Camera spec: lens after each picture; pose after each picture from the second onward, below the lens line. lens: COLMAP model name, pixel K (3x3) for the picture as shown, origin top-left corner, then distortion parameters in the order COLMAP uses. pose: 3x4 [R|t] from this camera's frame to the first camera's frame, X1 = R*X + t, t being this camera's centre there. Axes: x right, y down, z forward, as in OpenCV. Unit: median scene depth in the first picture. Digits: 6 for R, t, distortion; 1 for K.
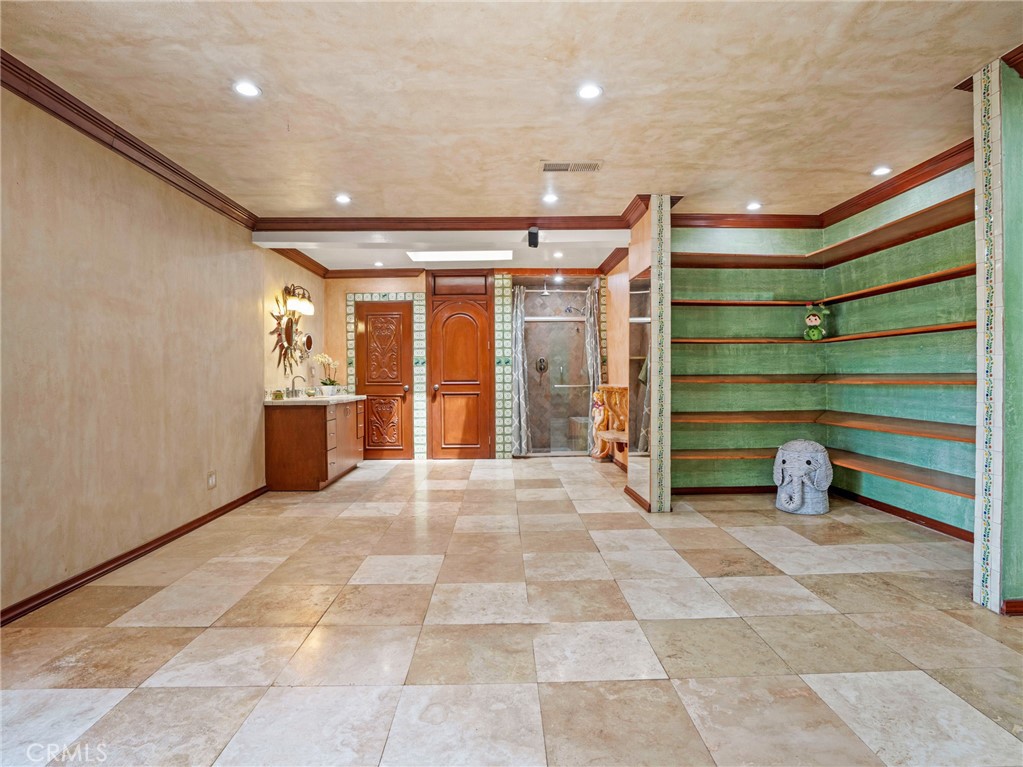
lens RADIAL K [[541.5, 0, 511.7], [0, 541.5, 388.1], [0, 0, 1]] dist [-0.067182, 0.027815]
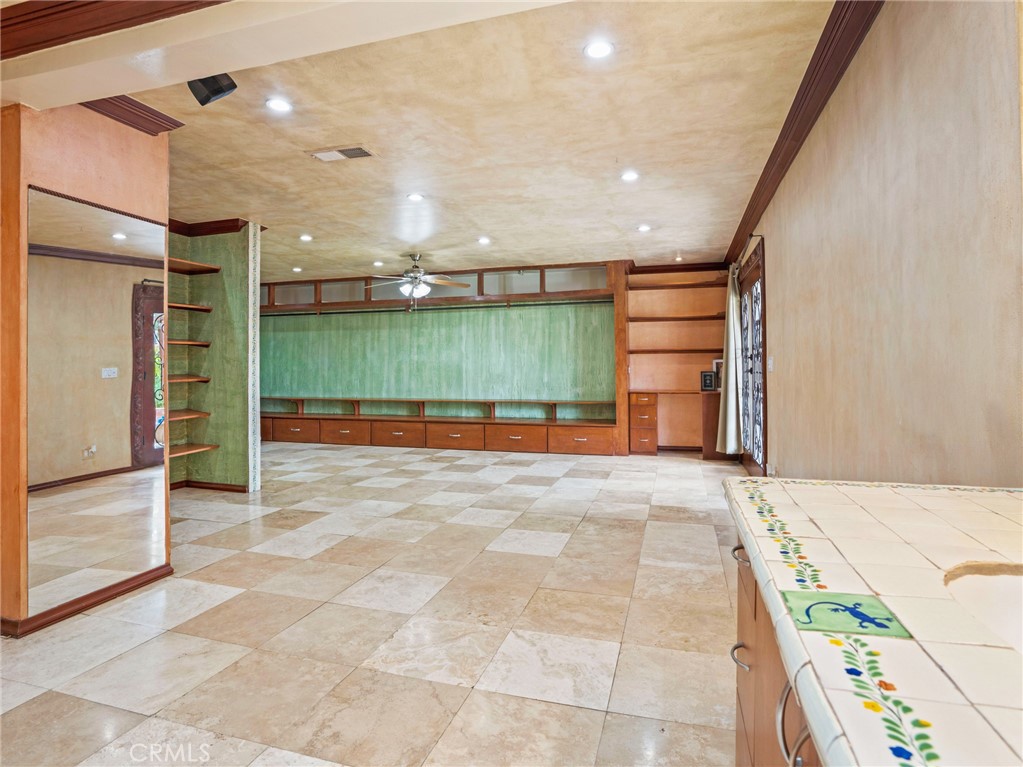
lens RADIAL K [[541.5, 0, 513.7], [0, 541.5, 374.6], [0, 0, 1]] dist [-0.067182, 0.027815]
pose [[-0.951915, 0.008315, 0.306250, -0.436586], [0.019717, 0.999222, 0.034157, -0.049234], [-0.305727, 0.038553, -0.951338, 1.713698]]
